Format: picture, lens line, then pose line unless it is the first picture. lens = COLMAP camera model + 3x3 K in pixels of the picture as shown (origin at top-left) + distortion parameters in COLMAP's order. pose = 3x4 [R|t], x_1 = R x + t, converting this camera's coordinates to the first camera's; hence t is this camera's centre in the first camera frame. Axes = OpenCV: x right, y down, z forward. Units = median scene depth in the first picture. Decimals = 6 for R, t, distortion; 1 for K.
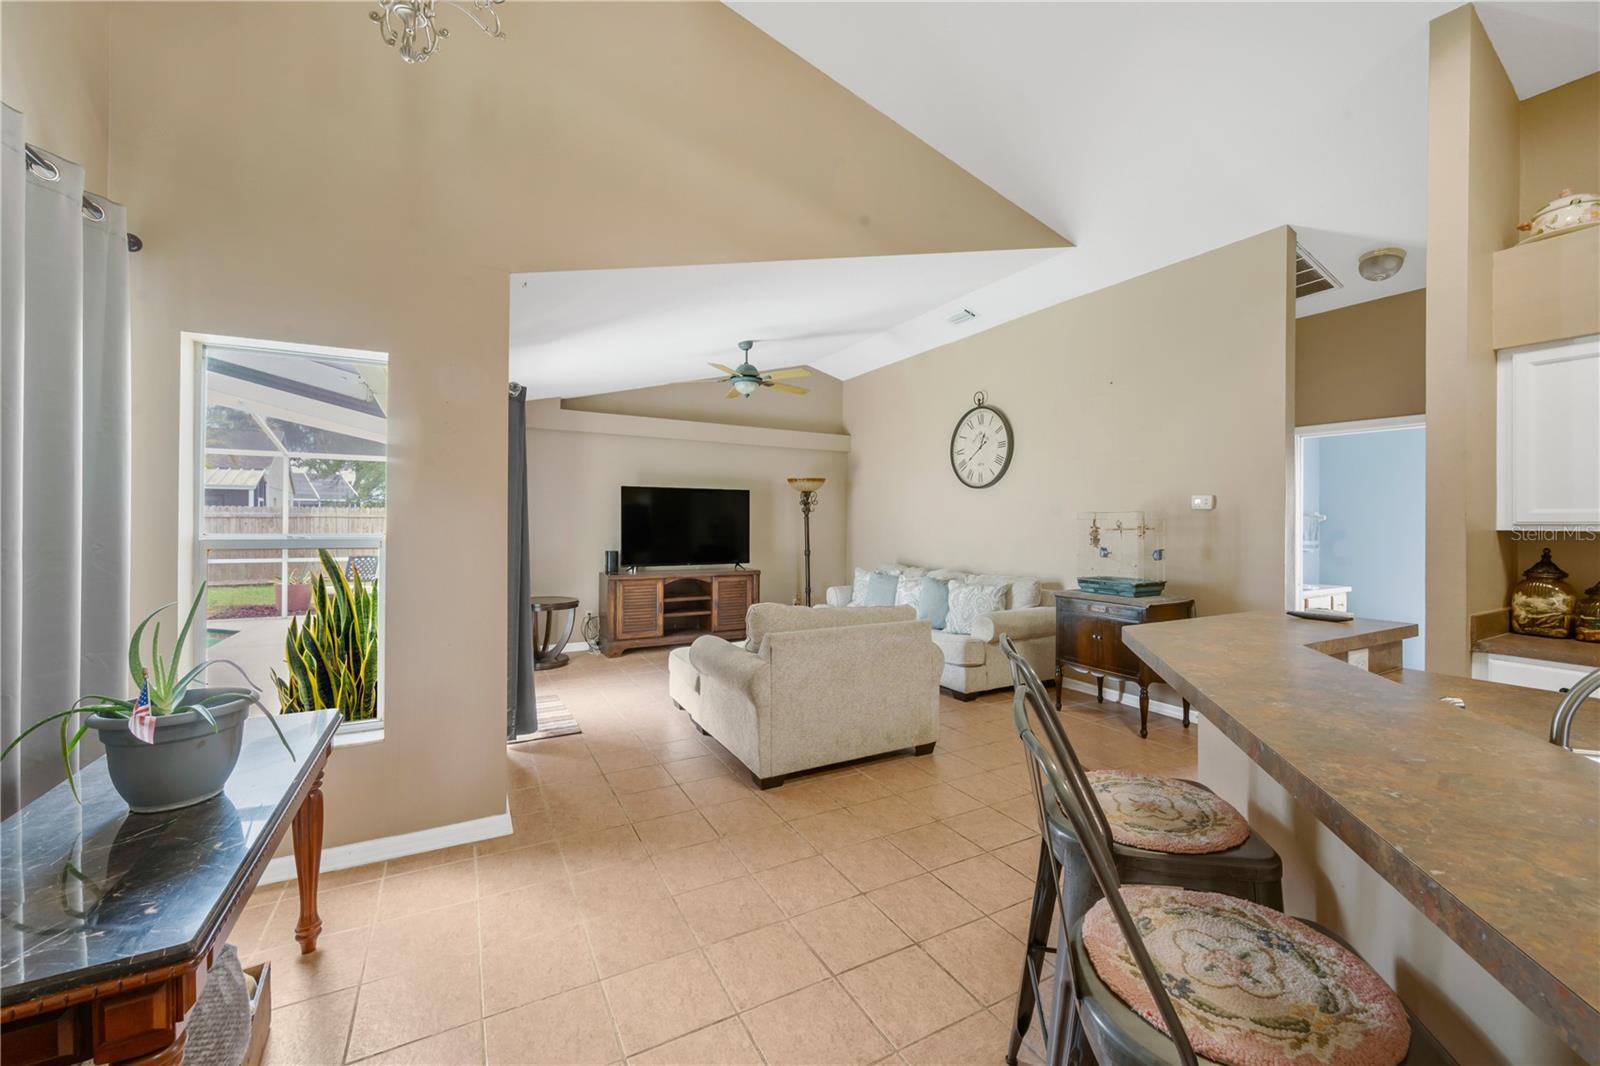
lens RADIAL K [[628.9, 0, 811.6], [0, 628.9, 527.3], [0, 0, 1]] dist [-0.000798, 0.000092]
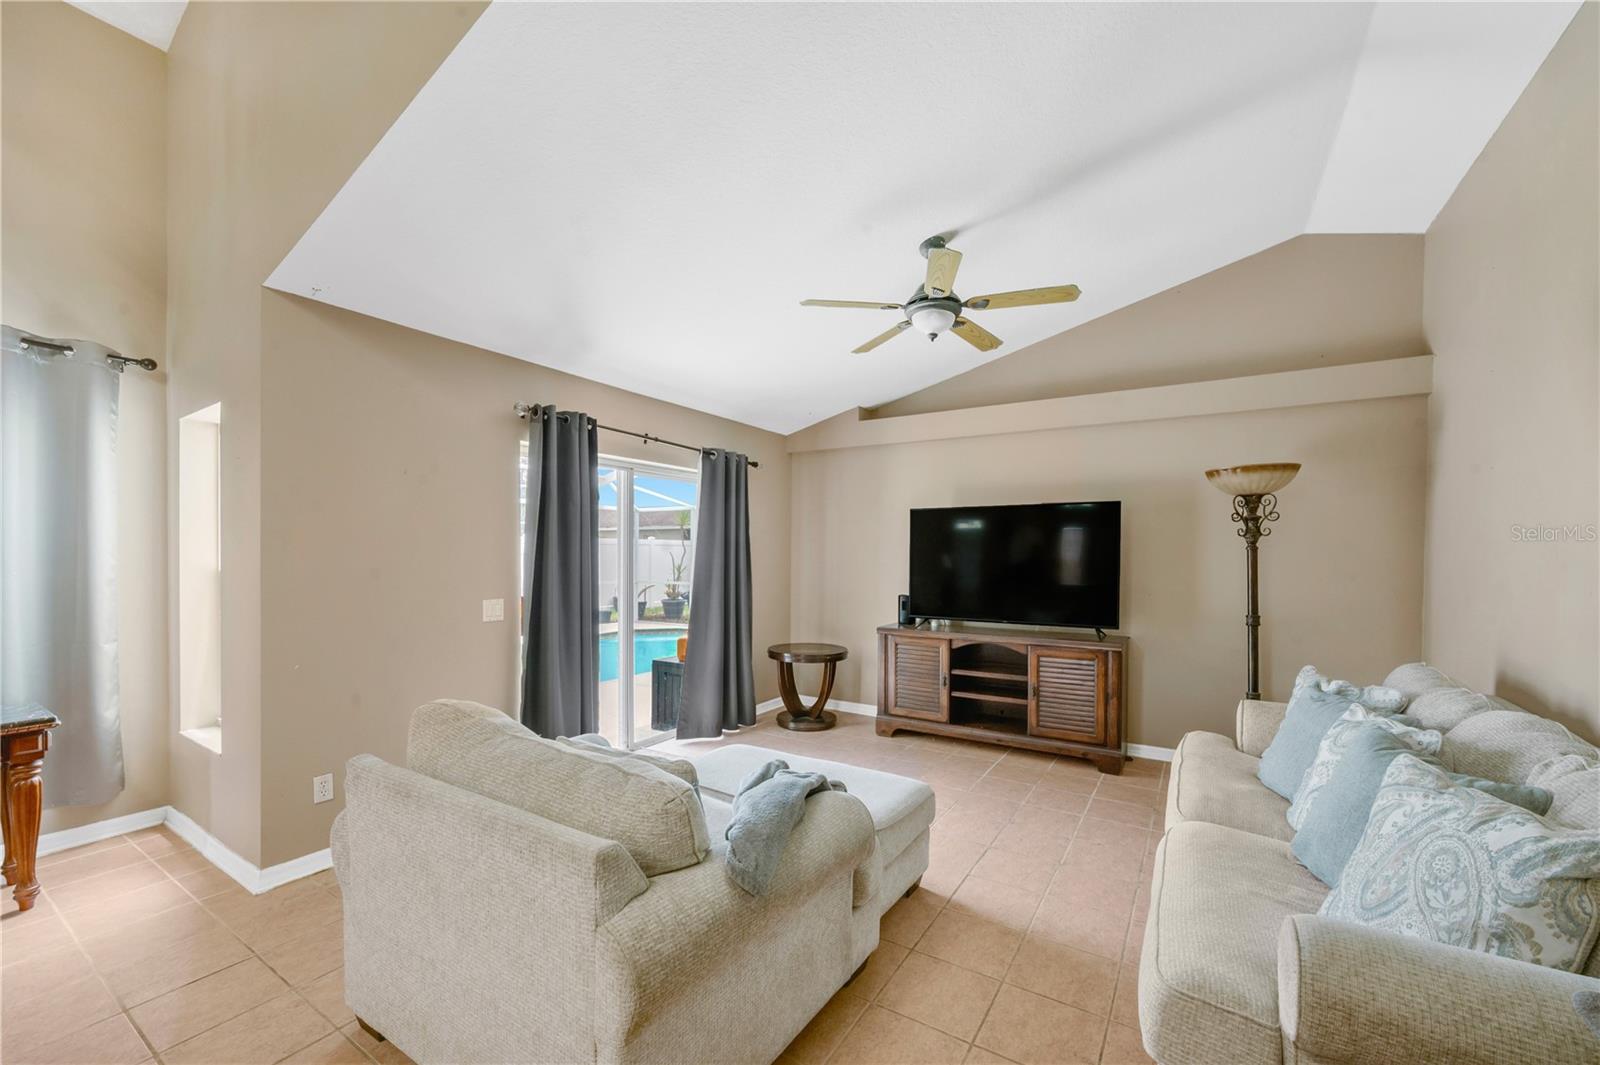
lens RADIAL K [[624.2, 0, 786.0], [0, 624.2, 563.1], [0, 0, 1]] dist [-0.001588, -0.000114]
pose [[0.476633, 0.007527, -0.879070, 0.281721], [-0.006162, 0.999967, 0.005221, -0.004531], [0.879081, 0.002929, 0.476664, 0.521018]]
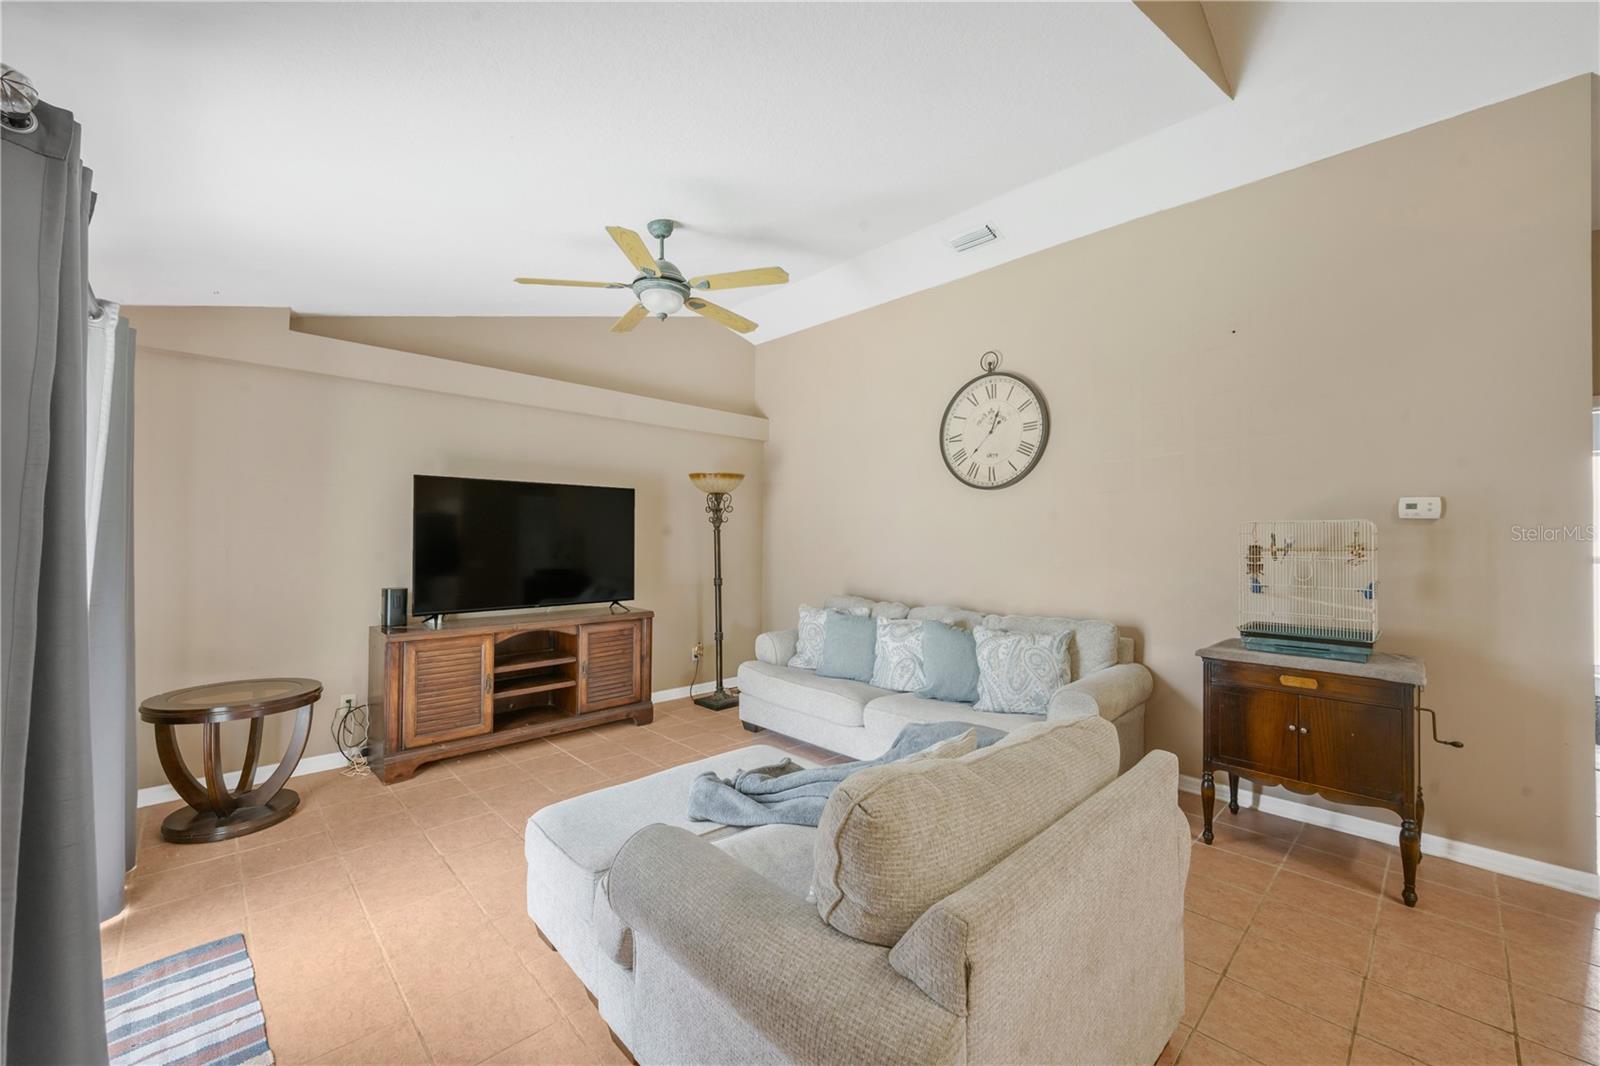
lens RADIAL K [[628.9, 0, 807.2], [0, 628.9, 530.3], [0, 0, 1]] dist [-0.000798, 0.000092]
pose [[0.965286, 0.001648, 0.261191, -0.106826], [0.002457, 0.999879, -0.015392, -0.005628], [-0.261185, 0.015500, 0.965164, 0.355081]]
